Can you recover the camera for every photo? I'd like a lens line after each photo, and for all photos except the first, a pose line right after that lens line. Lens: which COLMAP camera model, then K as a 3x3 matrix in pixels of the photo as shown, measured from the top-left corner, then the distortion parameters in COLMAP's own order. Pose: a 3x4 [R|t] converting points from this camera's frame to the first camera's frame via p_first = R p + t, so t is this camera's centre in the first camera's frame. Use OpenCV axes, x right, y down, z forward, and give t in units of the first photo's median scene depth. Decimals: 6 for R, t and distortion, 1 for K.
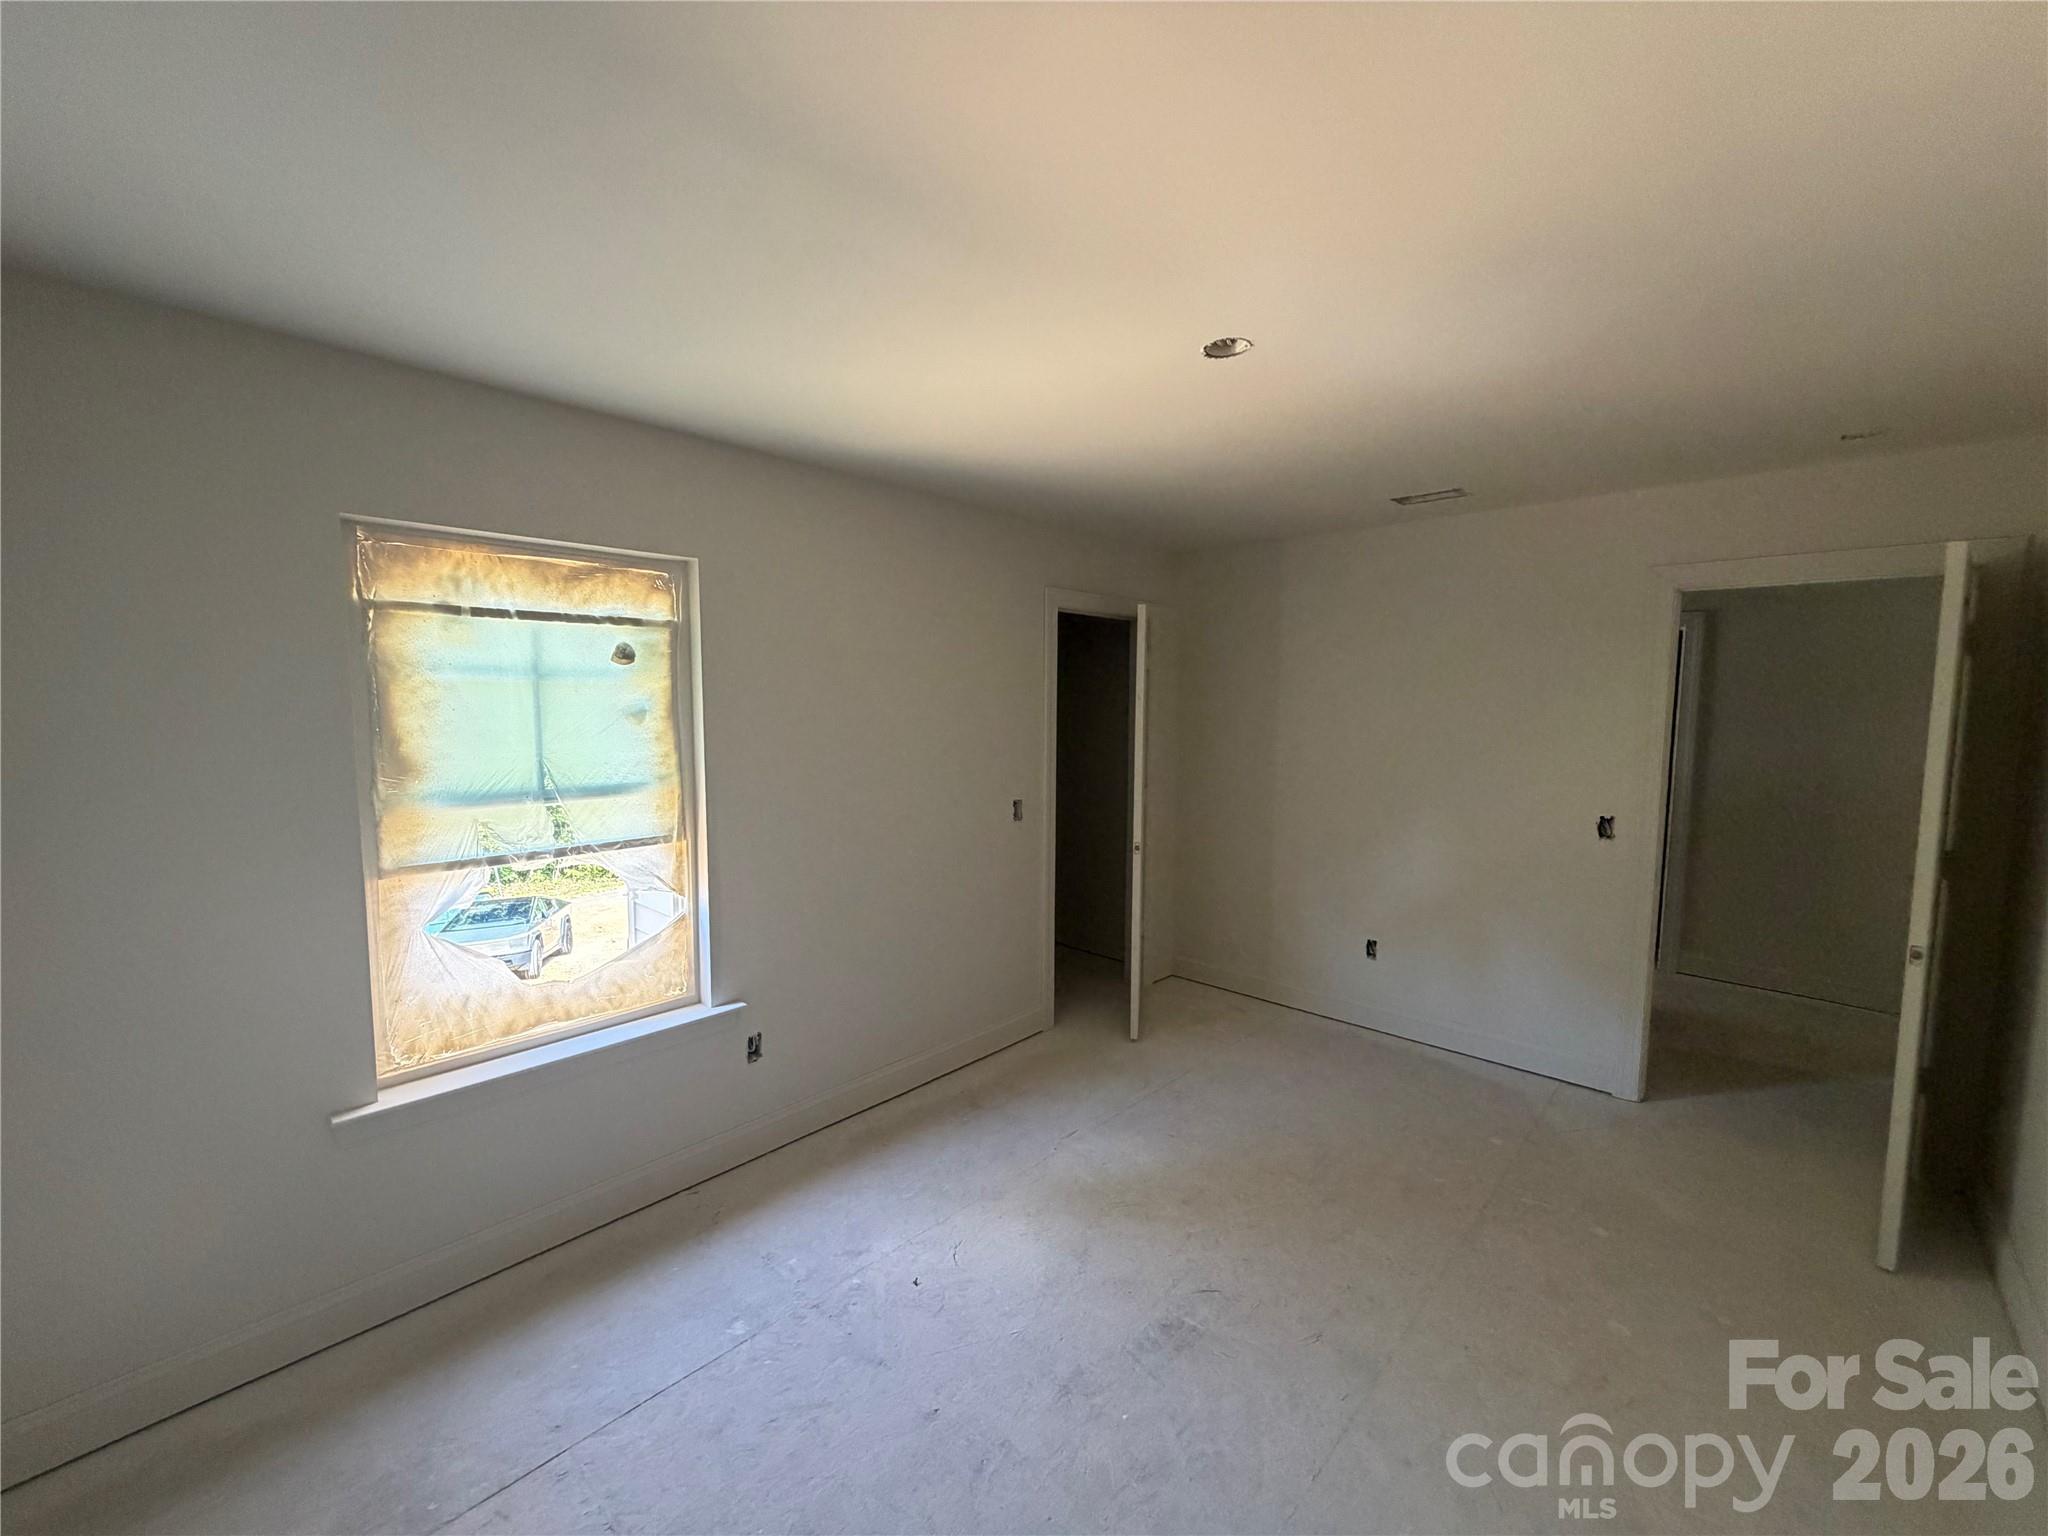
lens RADIAL K [[819.0, 0, 1020.8], [0, 819.0, 767.2], [0, 0, 1]] dist [0.002086, 0.000202]
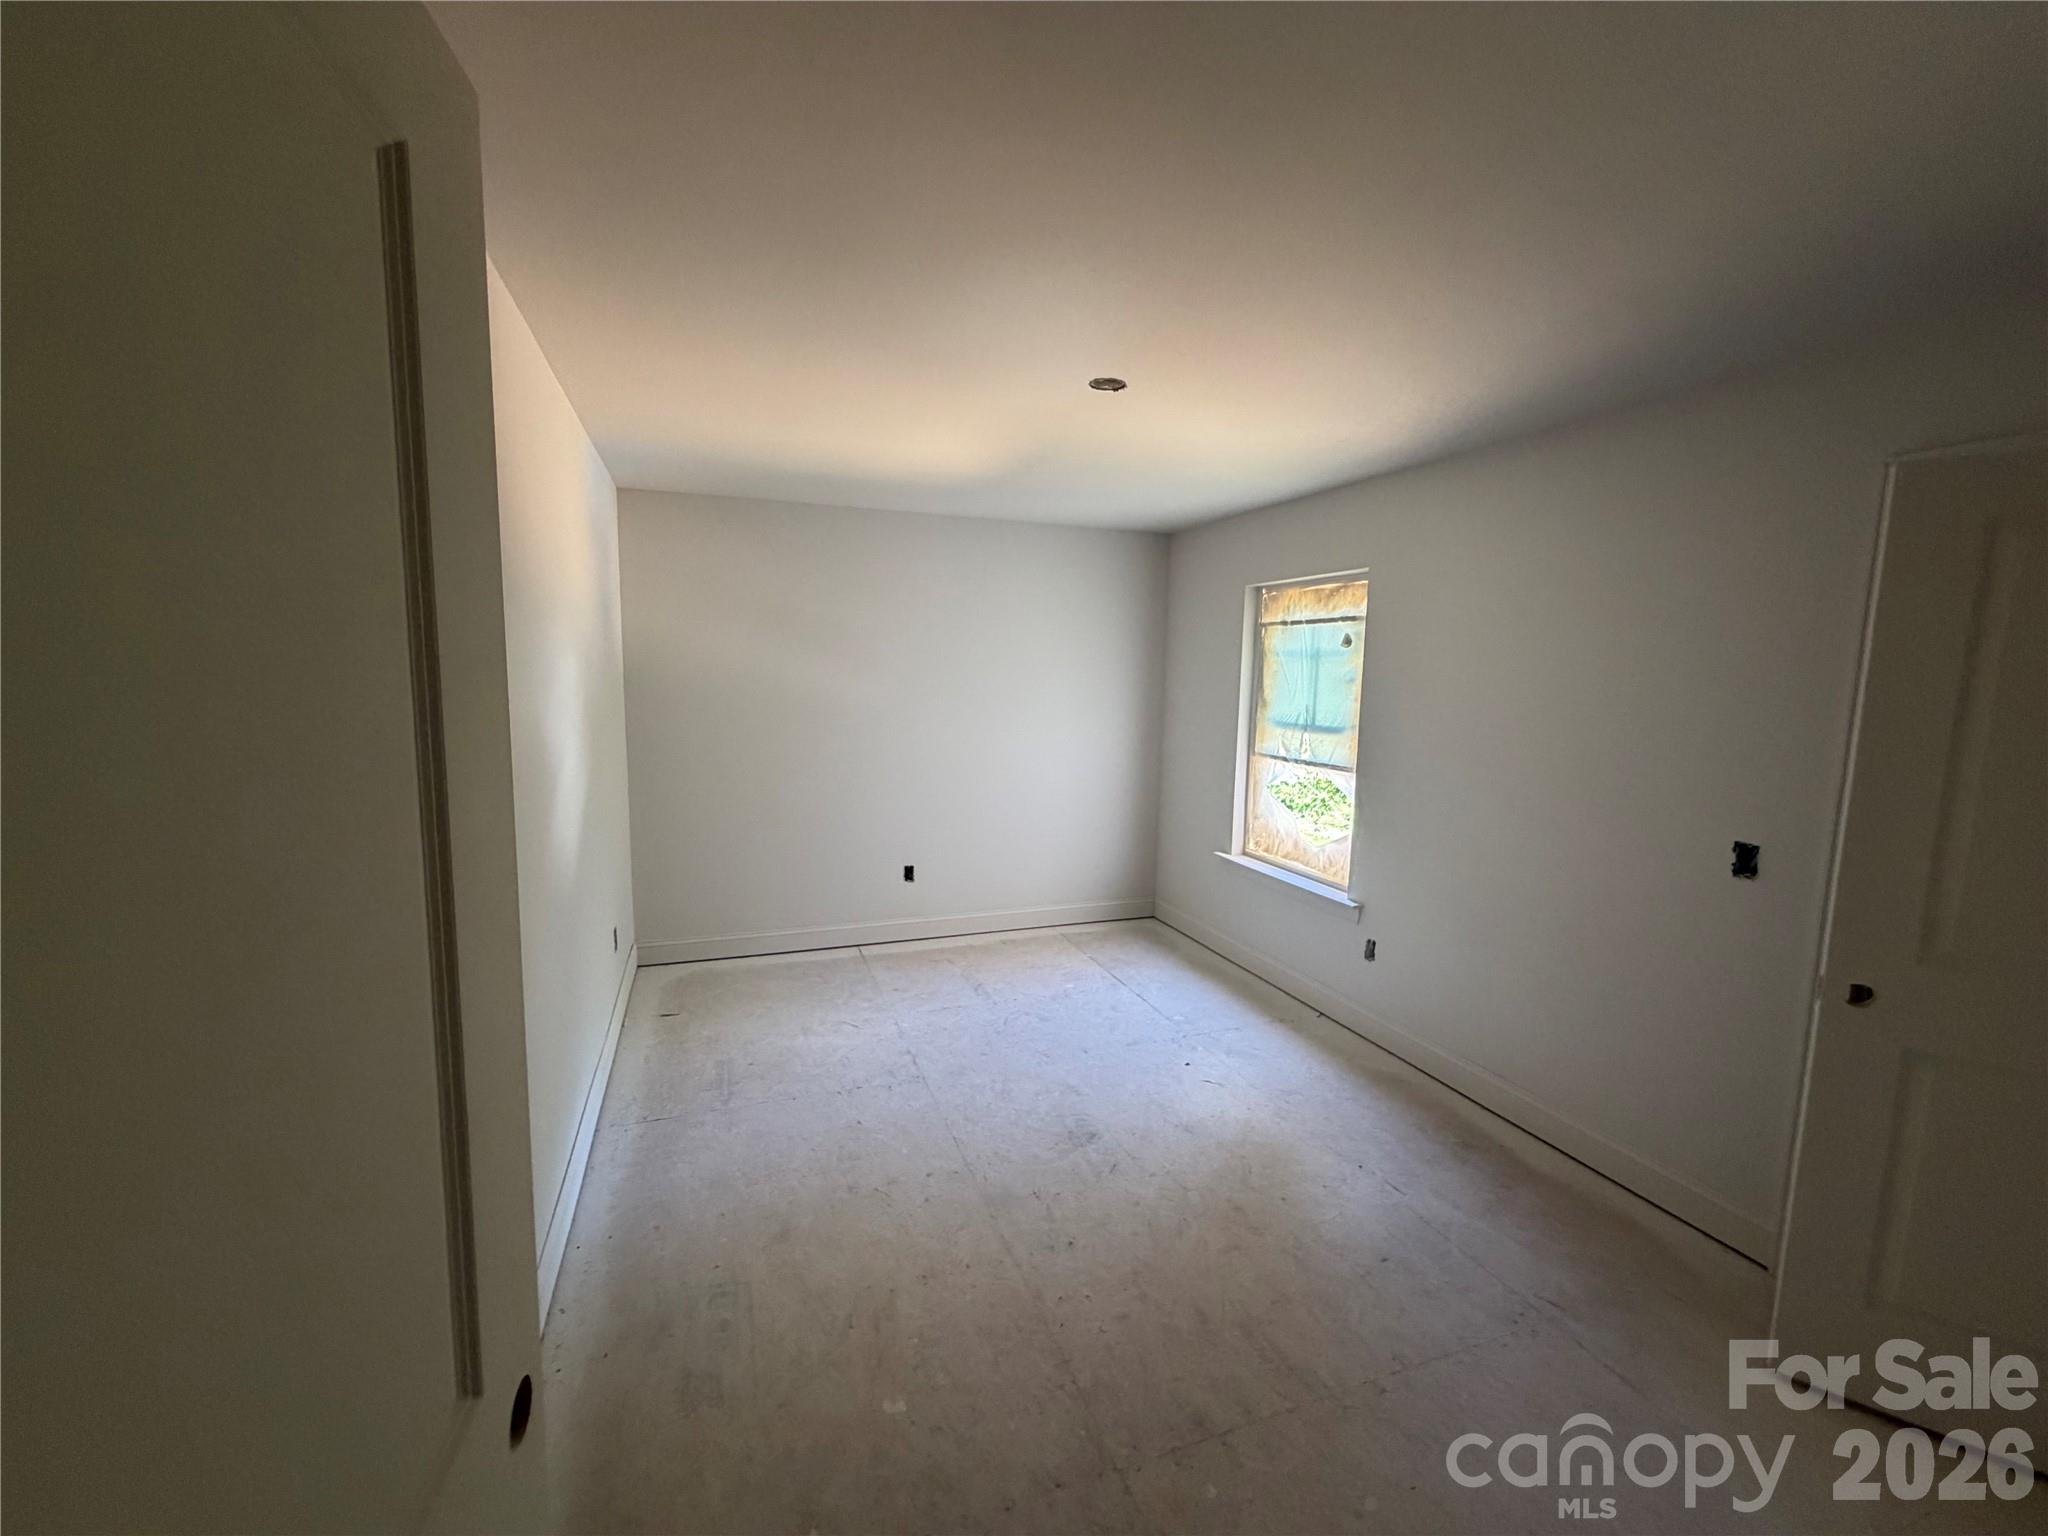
lens RADIAL K [[819.0, 0, 1020.8], [0, 819.0, 767.2], [0, 0, 1]] dist [0.002086, 0.000202]
pose [[-0.444880, 0.093742, -0.890671, 1.213365], [-0.098850, 0.983291, 0.152864, -0.086816], [0.890118, 0.156049, -0.428180, 1.227848]]
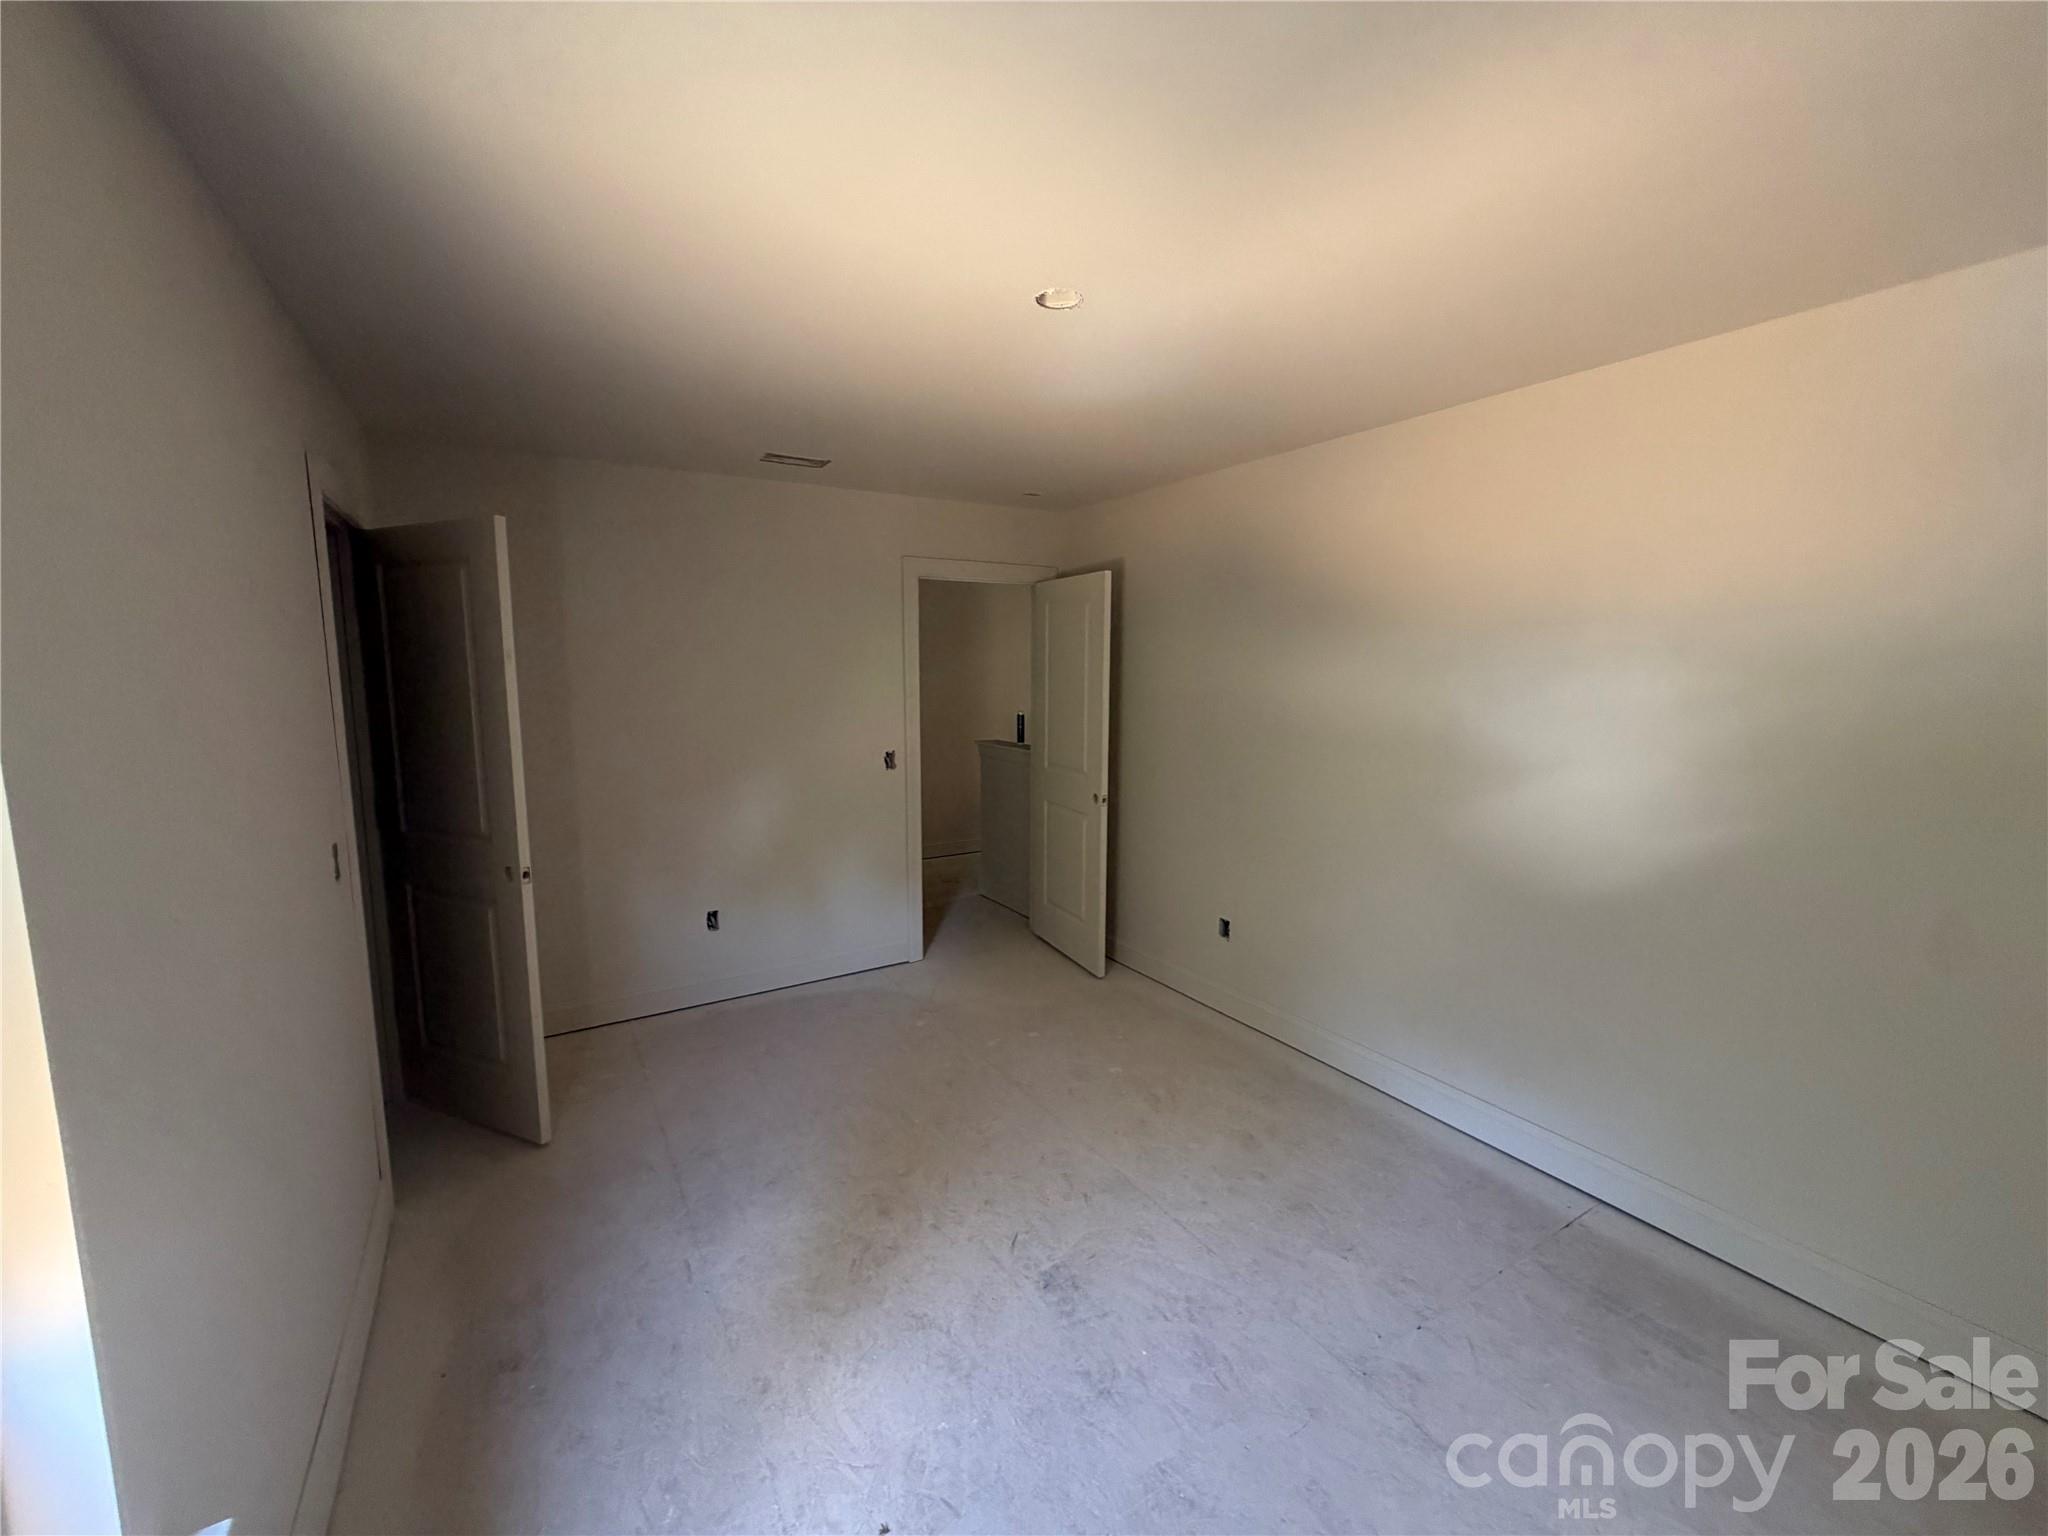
lens RADIAL K [[819.0, 0, 1020.8], [0, 819.0, 767.2], [0, 0, 1]] dist [0.002086, 0.000202]
pose [[0.264374, -0.128025, 0.955885, -0.634134], [0.084051, 0.990437, 0.109406, -0.053031], [-0.960751, 0.051419, 0.272606, 0.648841]]
